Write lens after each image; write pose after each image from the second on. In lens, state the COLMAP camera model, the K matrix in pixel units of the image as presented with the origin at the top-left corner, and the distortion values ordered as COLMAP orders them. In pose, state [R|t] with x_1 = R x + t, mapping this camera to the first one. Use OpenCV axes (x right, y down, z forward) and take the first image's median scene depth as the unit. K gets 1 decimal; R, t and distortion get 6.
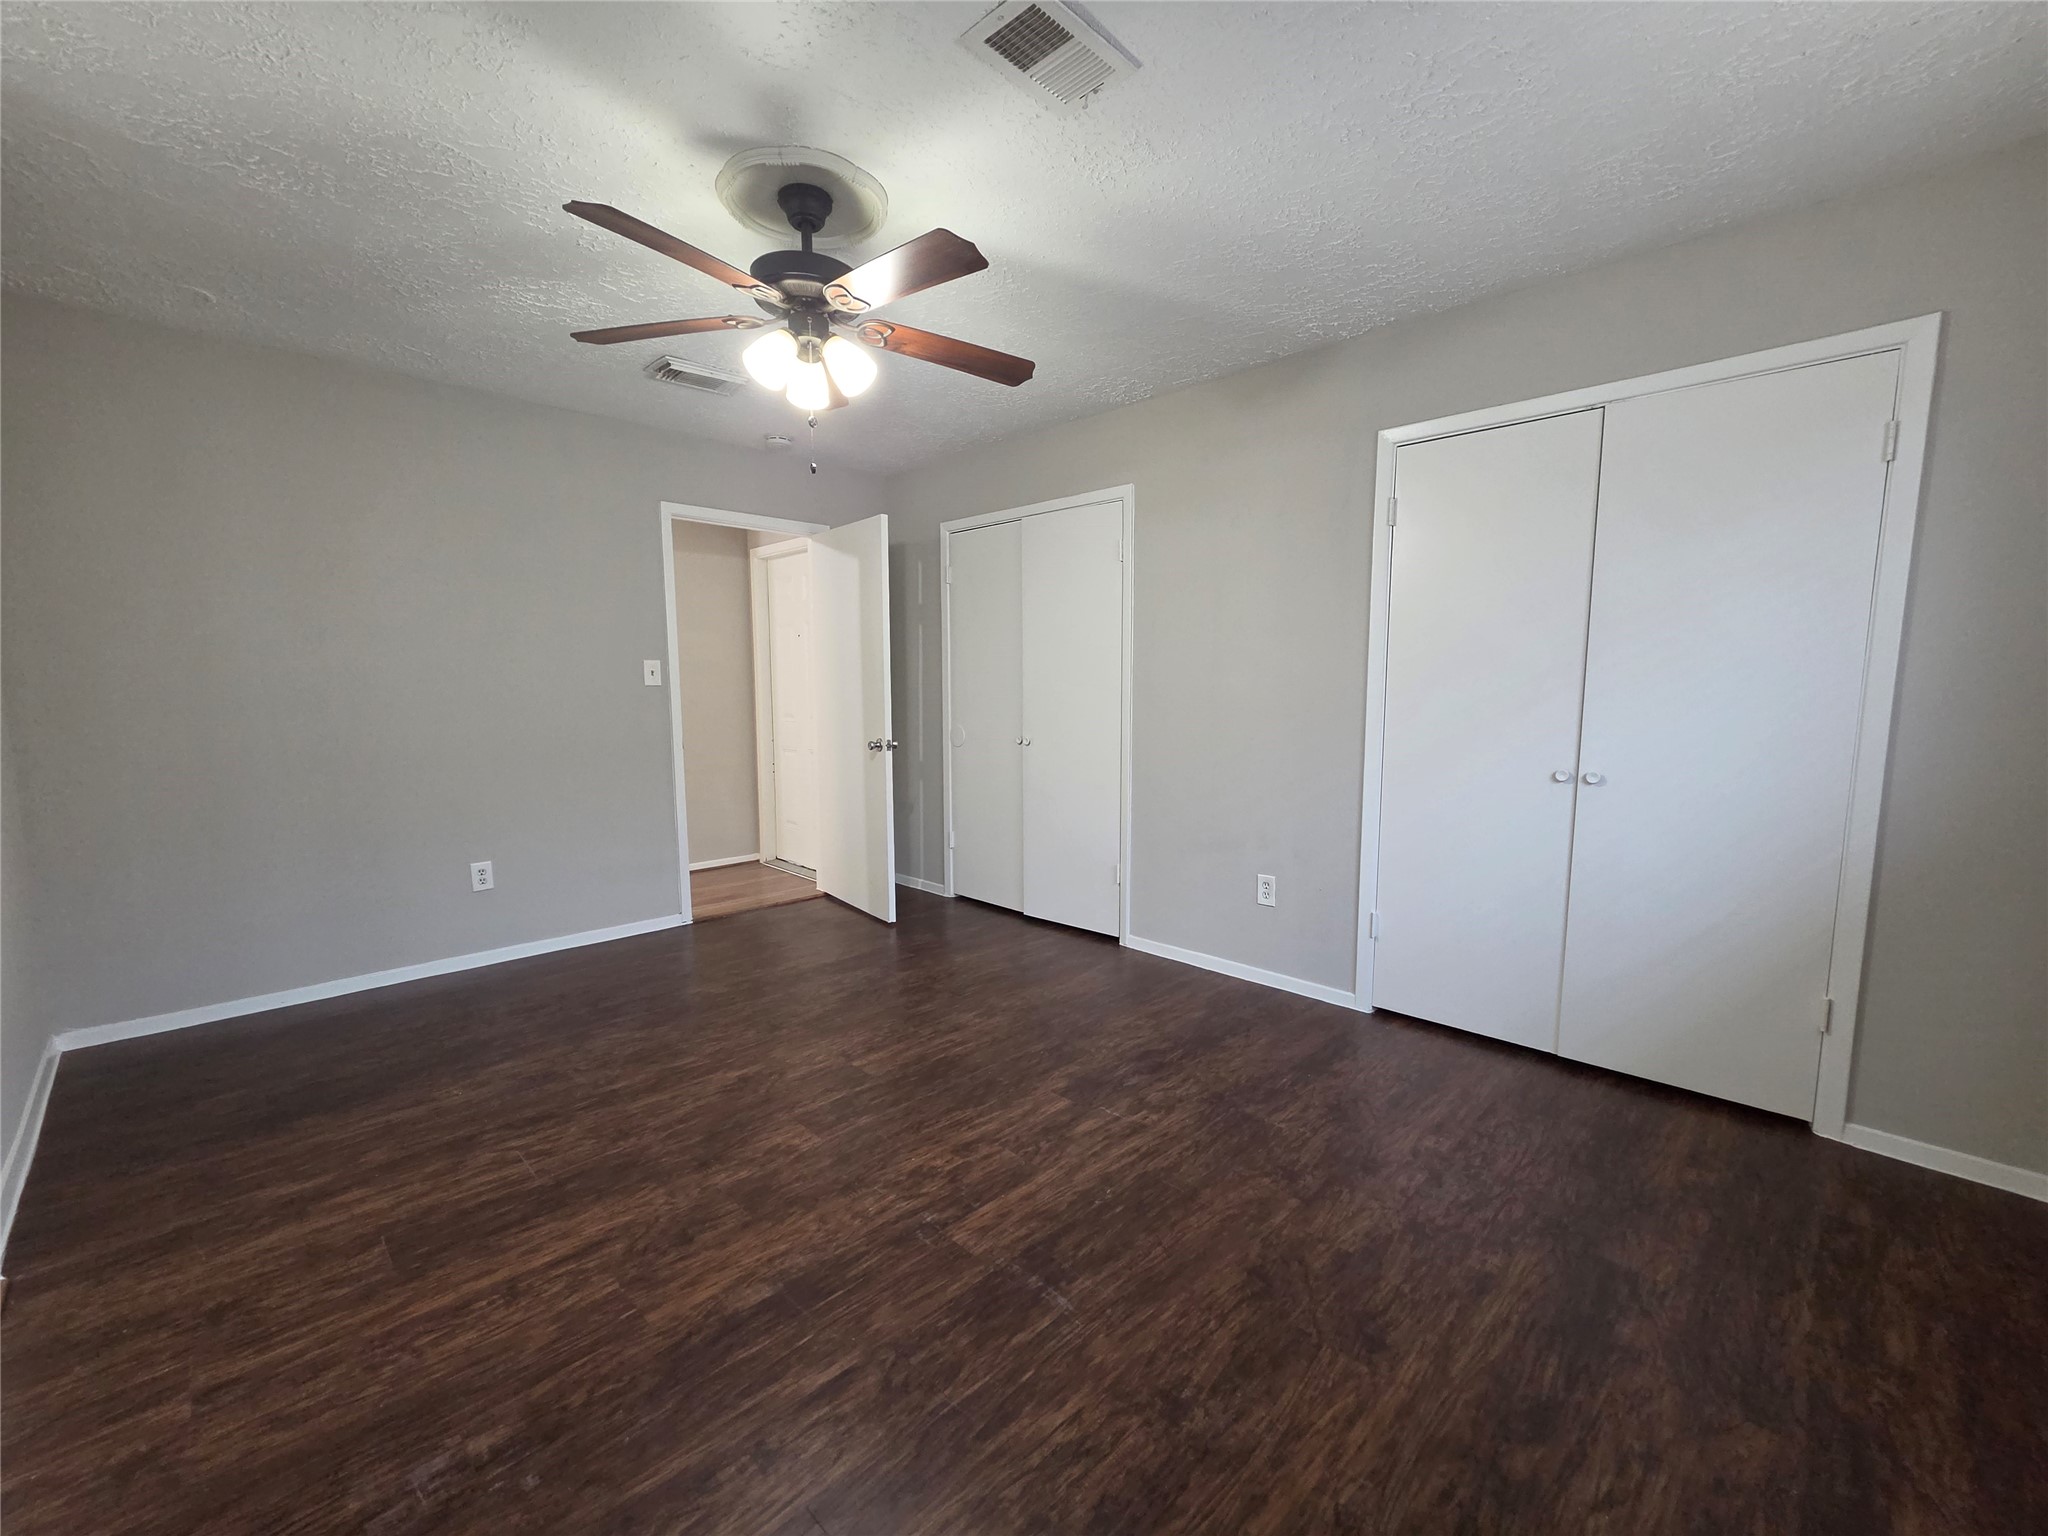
lens RADIAL K [[840.8, 0, 1042.8], [0, 840.8, 776.1], [0, 0, 1]] dist [0.002412, 0.001217]
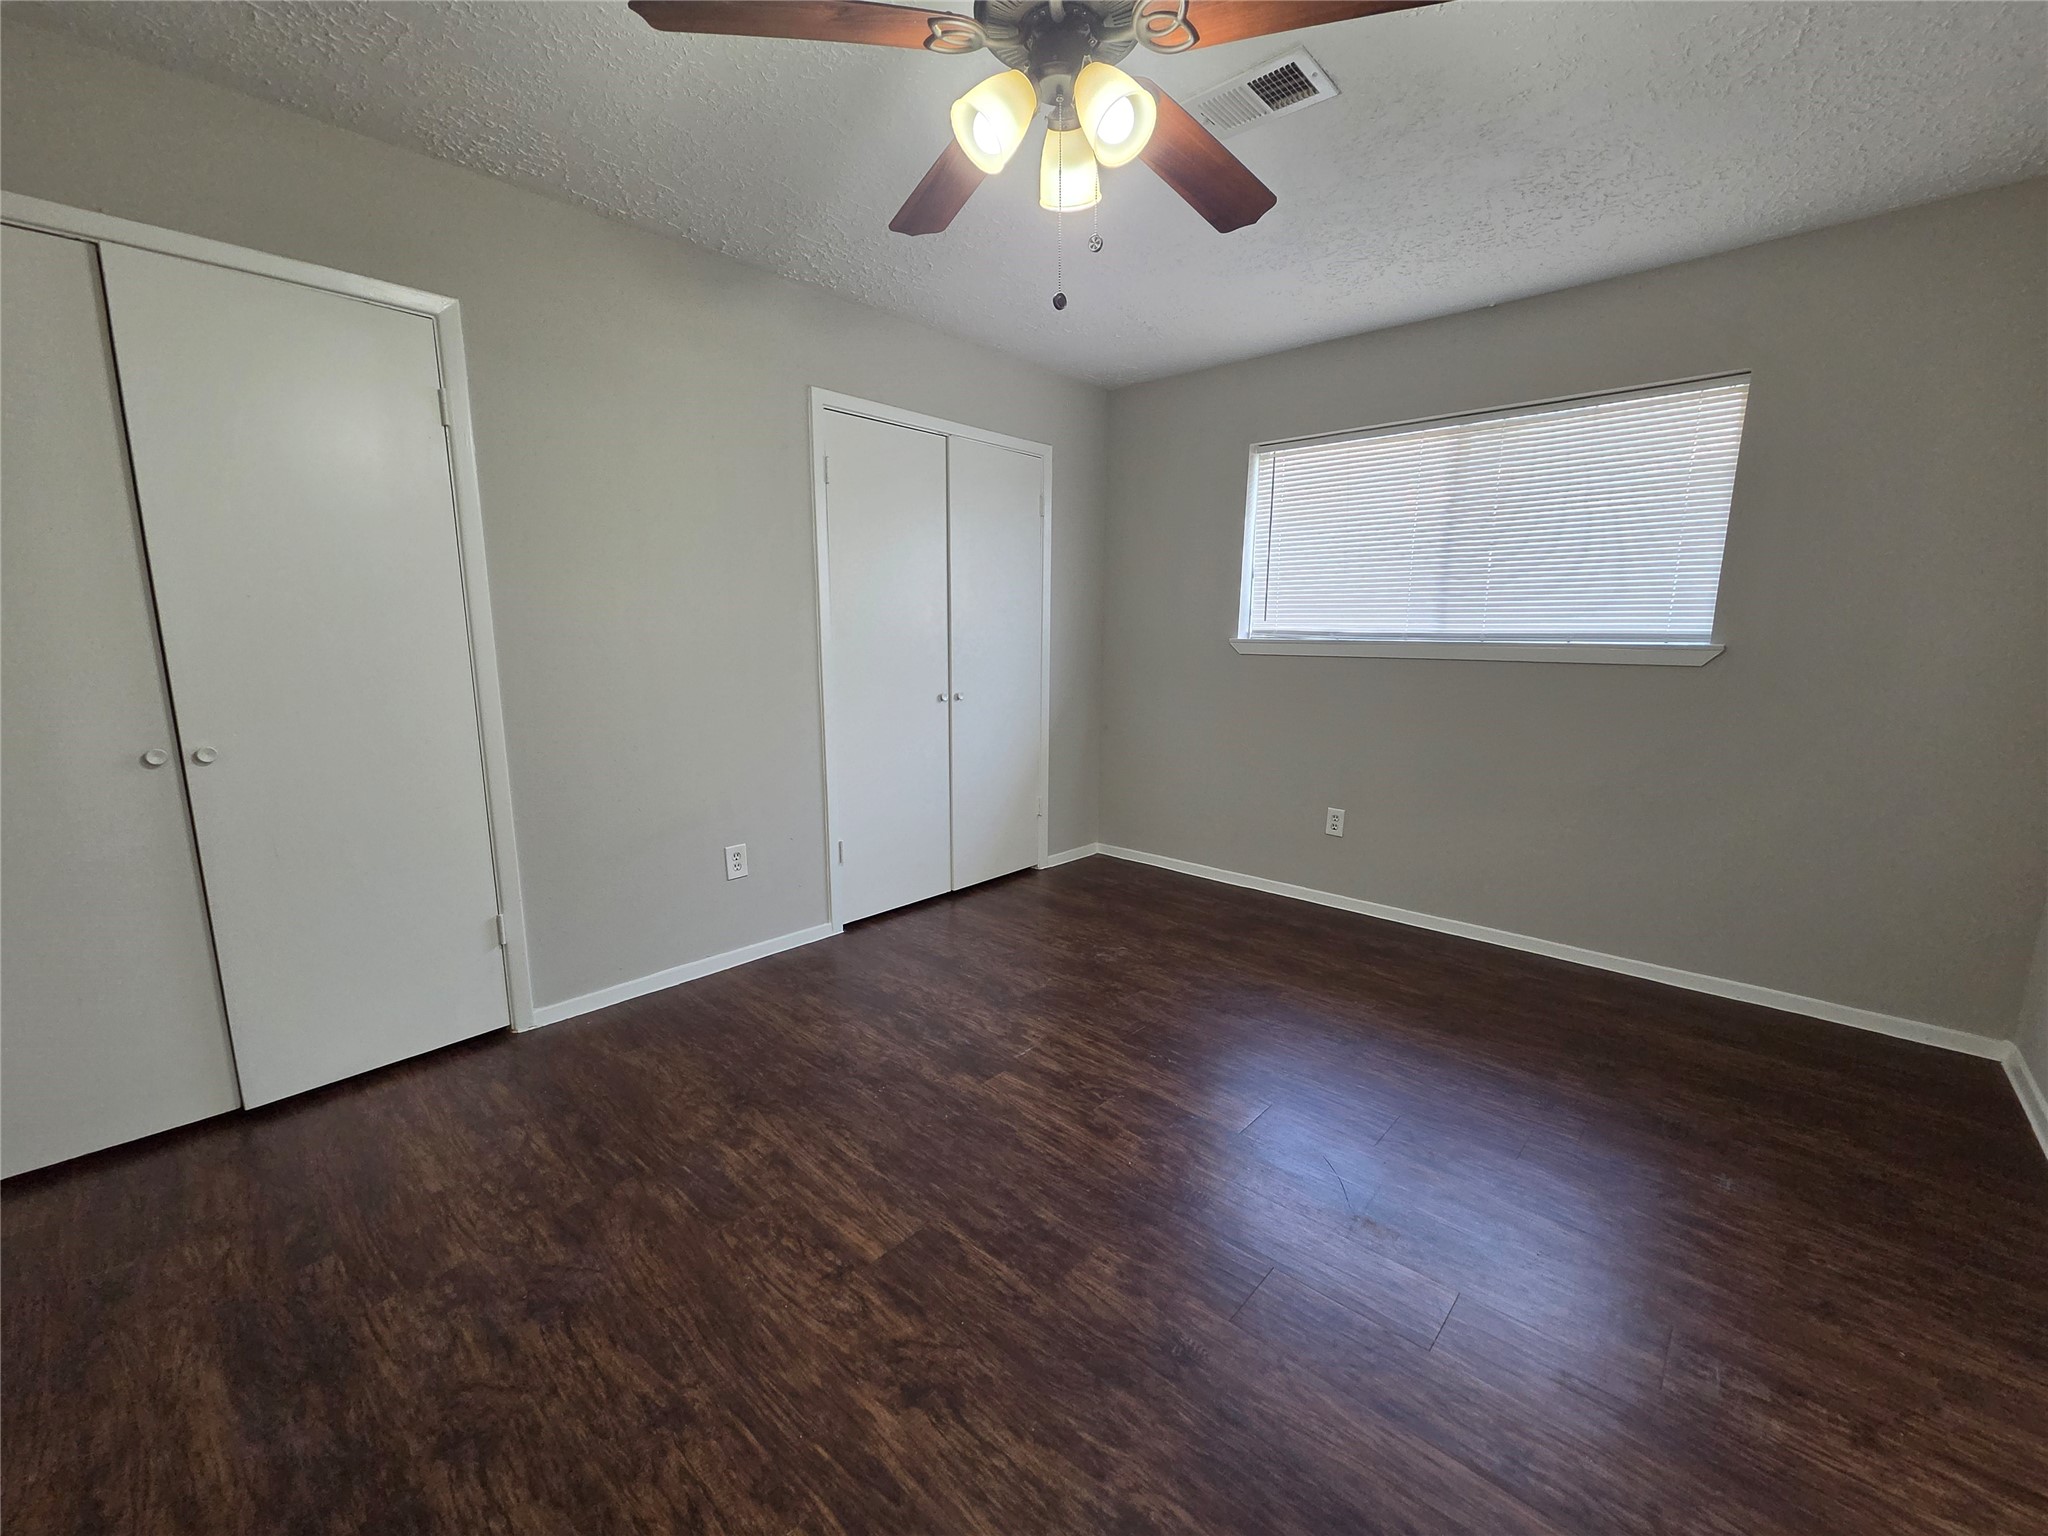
lens RADIAL K [[840.8, 0, 1039.9], [0, 840.8, 778.6], [0, 0, 1]] dist [0.002412, 0.001217]
pose [[-0.038869, -0.178373, 0.983195, -0.858341], [0.103912, 0.977882, 0.181517, -0.113723], [-0.993827, 0.109221, -0.019474, 0.942037]]
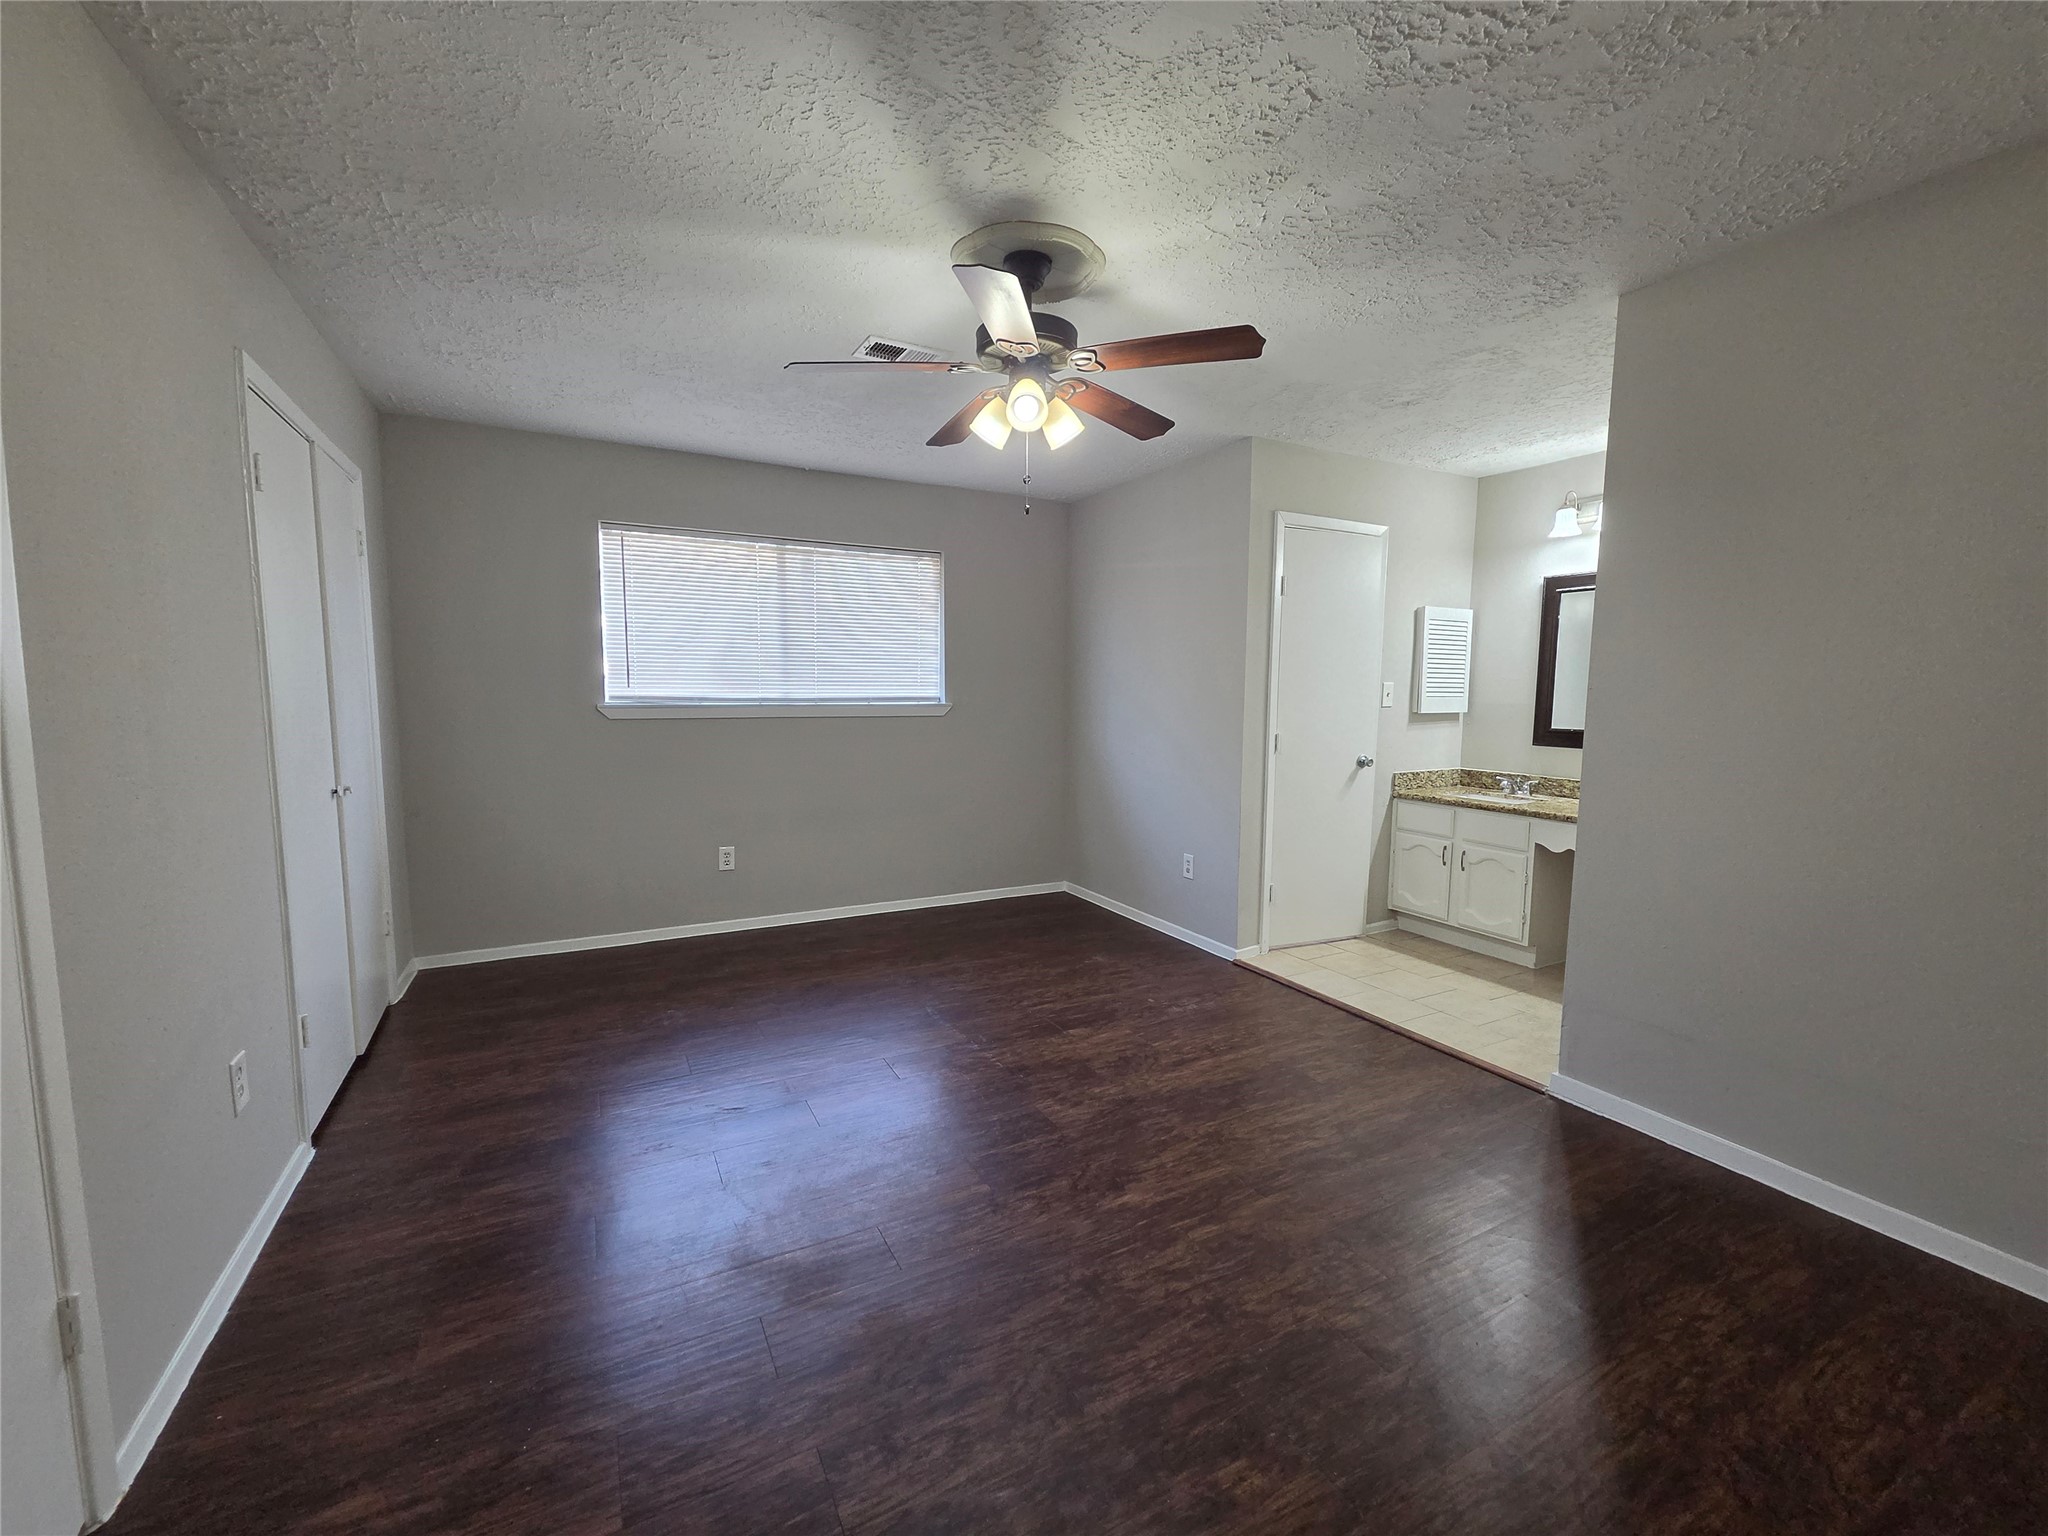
lens RADIAL K [[840.8, 0, 1040.0], [0, 840.8, 776.0], [0, 0, 1]] dist [0.002412, 0.001217]
pose [[-0.954891, -0.037713, 0.294552, -0.543088], [0.023959, 0.978885, 0.203004, -0.220656], [-0.295988, 0.200904, -0.933825, 1.822462]]
